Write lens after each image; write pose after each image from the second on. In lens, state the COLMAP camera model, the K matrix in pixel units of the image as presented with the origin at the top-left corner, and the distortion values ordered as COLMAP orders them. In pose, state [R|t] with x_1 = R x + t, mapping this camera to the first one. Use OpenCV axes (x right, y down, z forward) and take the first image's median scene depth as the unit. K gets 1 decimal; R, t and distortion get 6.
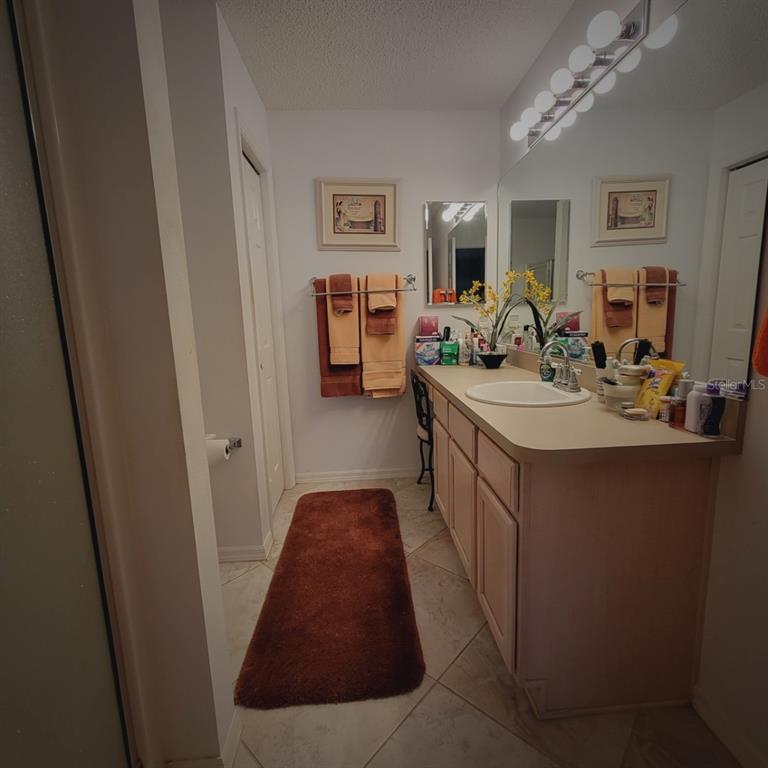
lens RADIAL K [[415.5, 0, 386.1], [0, 415.5, 379.1], [0, 0, 1]] dist [0.000011, 0.000052]
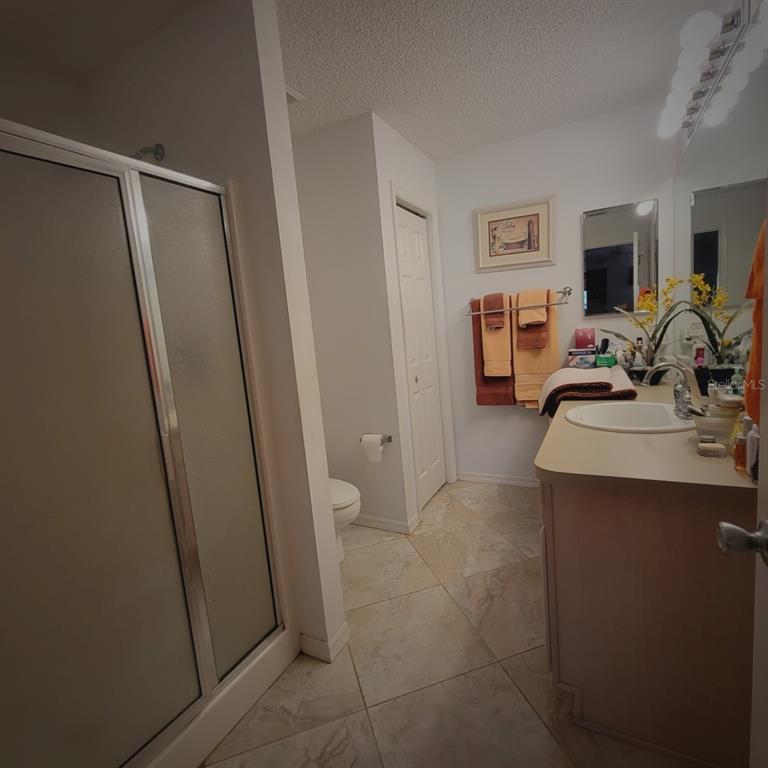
lens RADIAL K [[415.5, 0, 386.1], [0, 415.5, 379.1], [0, 0, 1]] dist [0.000011, 0.000052]
pose [[0.852250, 0.023194, -0.522620, 0.223147], [-0.022301, 0.999719, 0.008001, -0.030392], [0.522659, 0.004837, 0.852528, -0.077563]]
